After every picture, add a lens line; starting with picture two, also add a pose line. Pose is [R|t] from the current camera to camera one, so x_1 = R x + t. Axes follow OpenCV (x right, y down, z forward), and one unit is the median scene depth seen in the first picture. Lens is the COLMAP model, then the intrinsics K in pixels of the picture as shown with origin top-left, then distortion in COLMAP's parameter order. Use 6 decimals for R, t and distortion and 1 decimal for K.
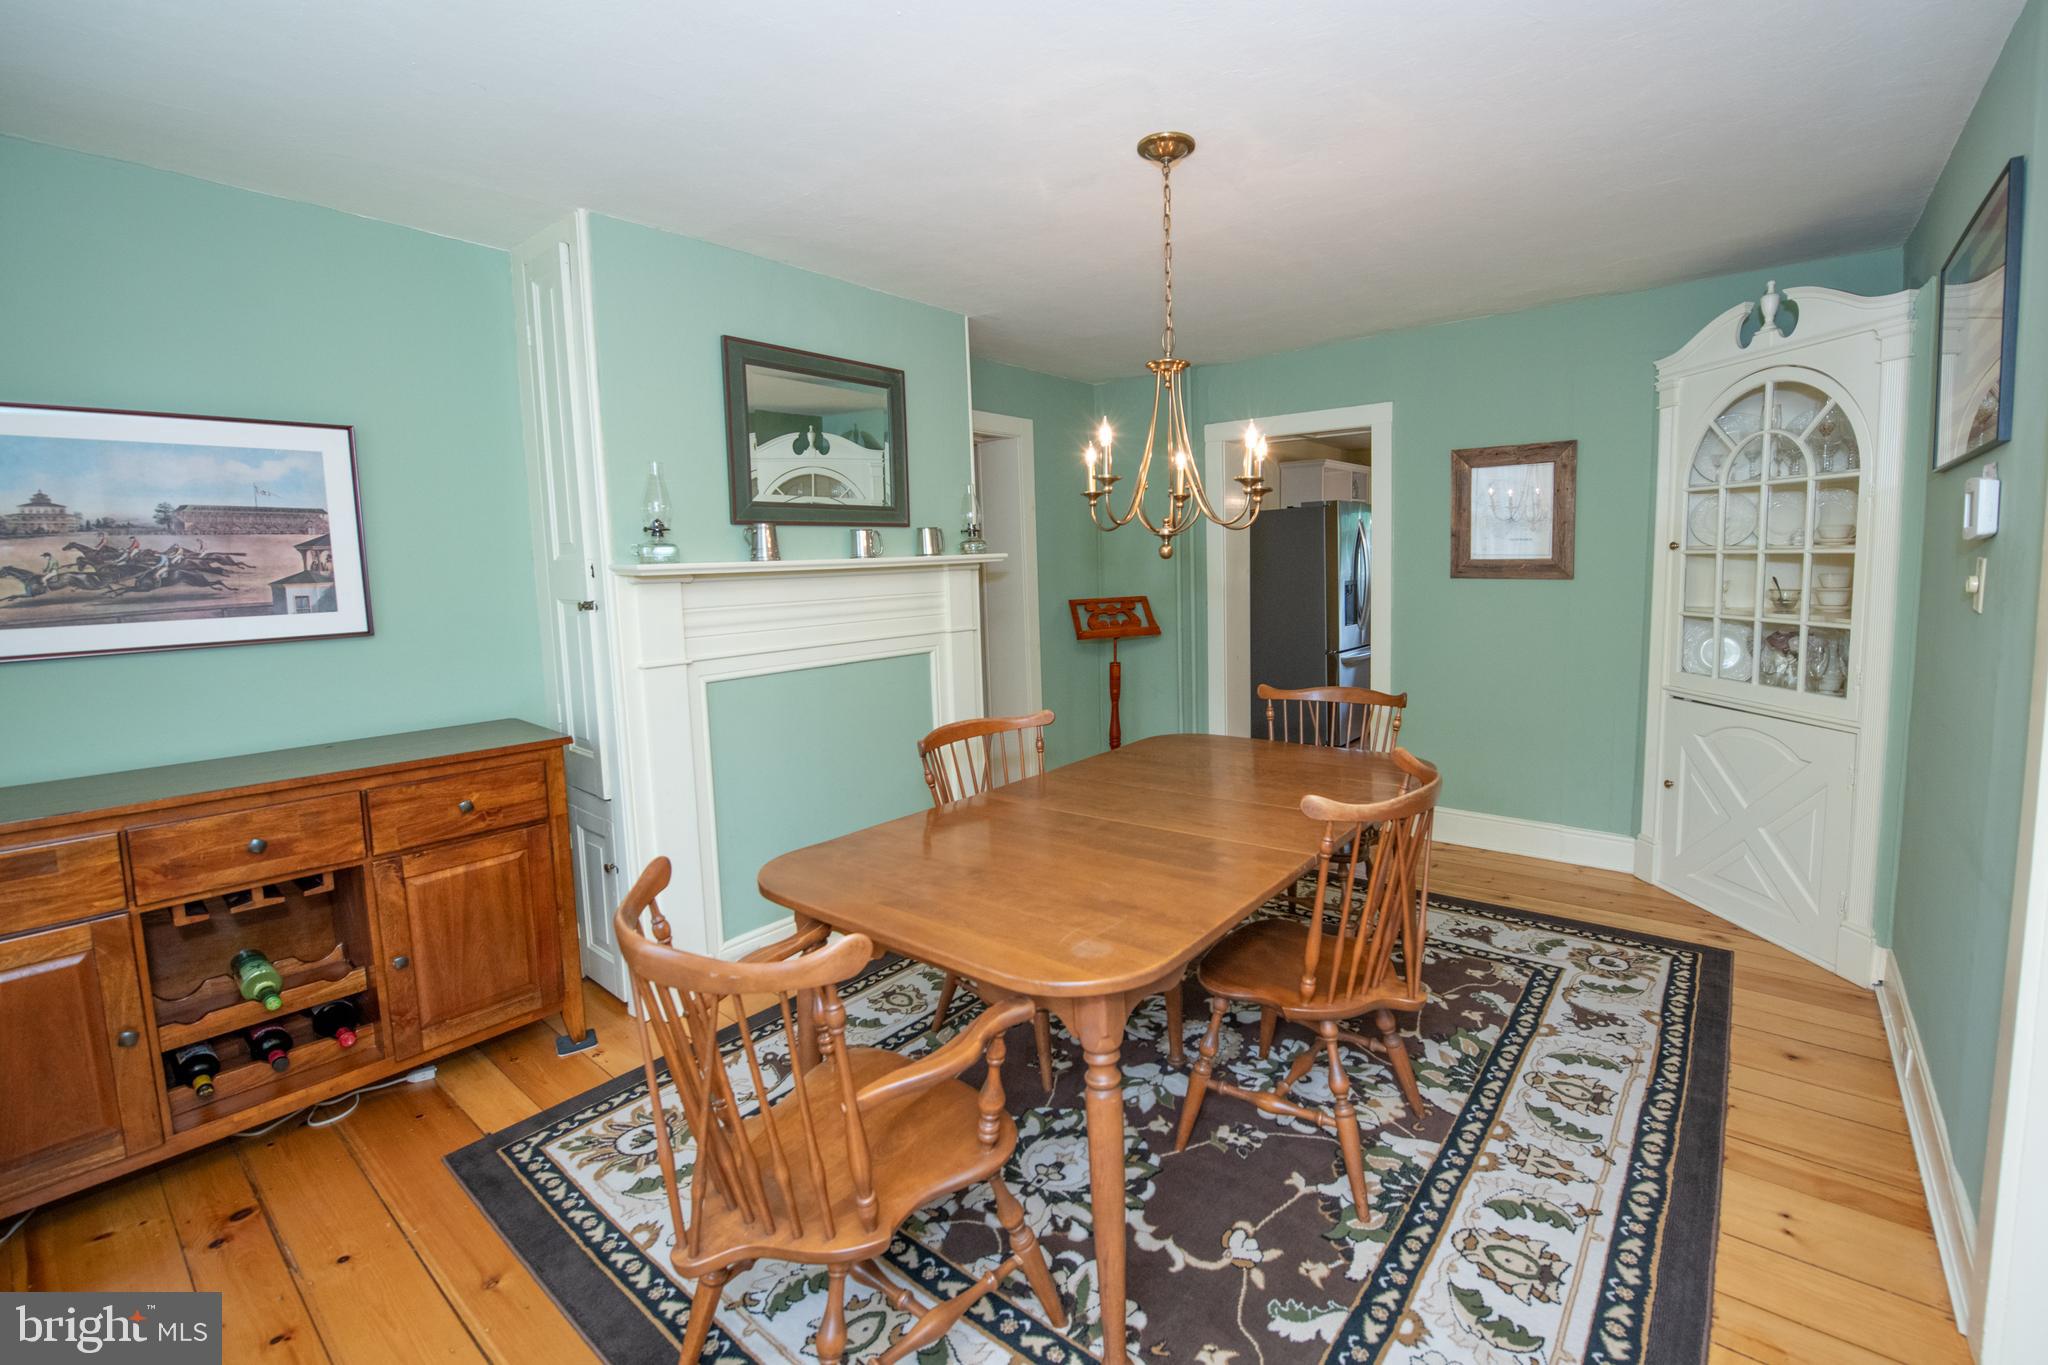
lens RADIAL K [[878.0, 0, 1078.5], [0, 878.0, 654.6], [0, 0, 1]] dist [-0.012773, -0.000329]
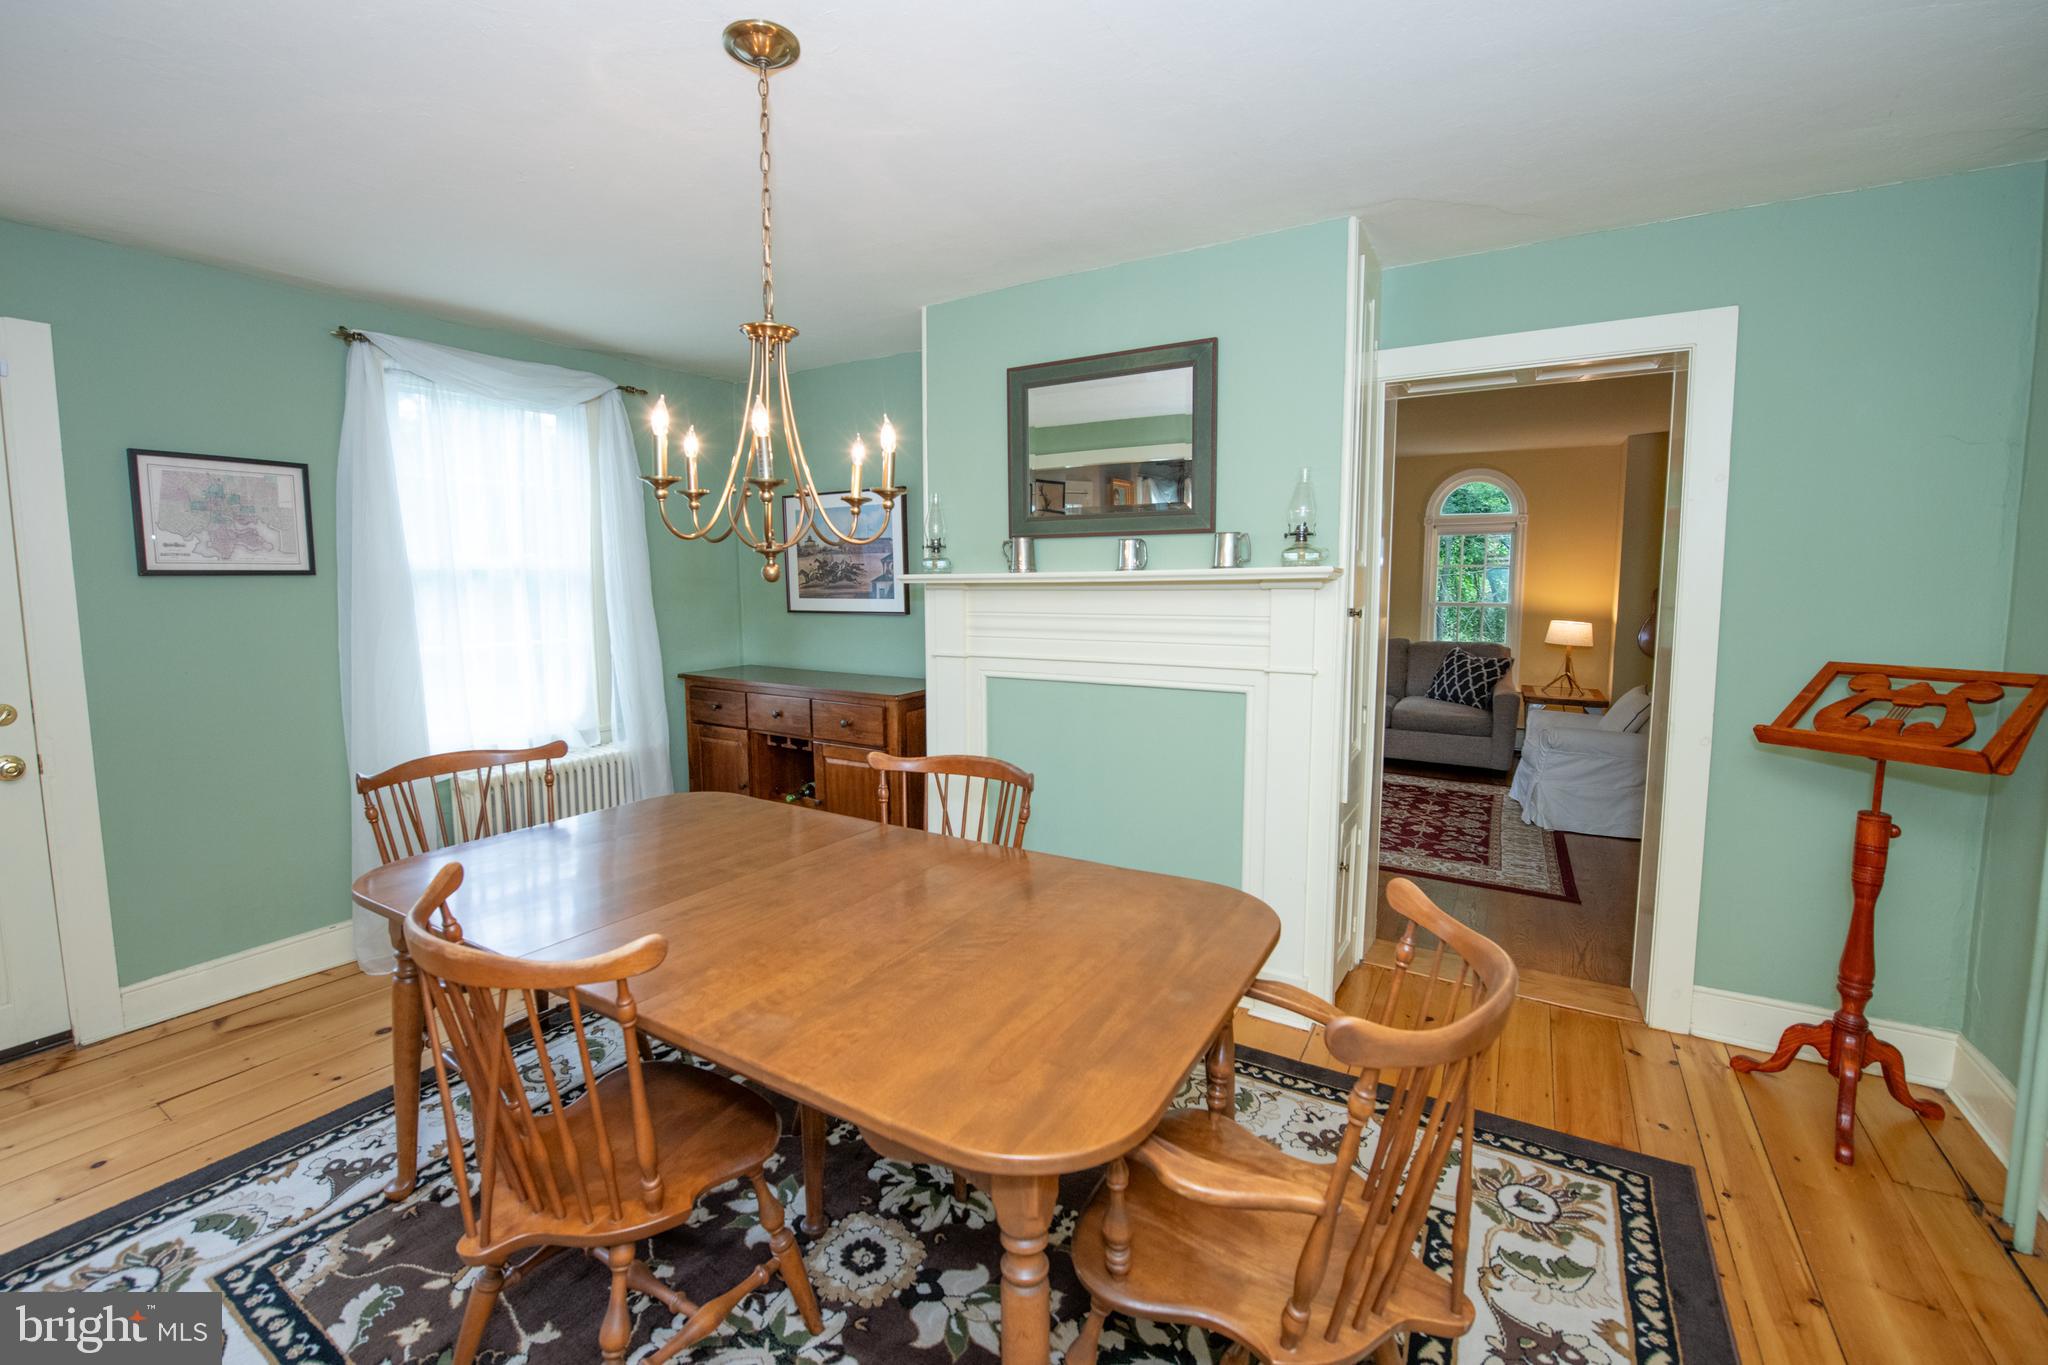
lens RADIAL K [[848.1, 0, 981.3], [0, 848.1, 664.3], [0, 0, 1]] dist [-0.012380, -0.000323]
pose [[0.095796, 0.125822, -0.987417, 0.744444], [-0.102411, 0.987961, 0.115956, -0.123439], [0.990119, 0.090014, 0.107528, 0.944168]]
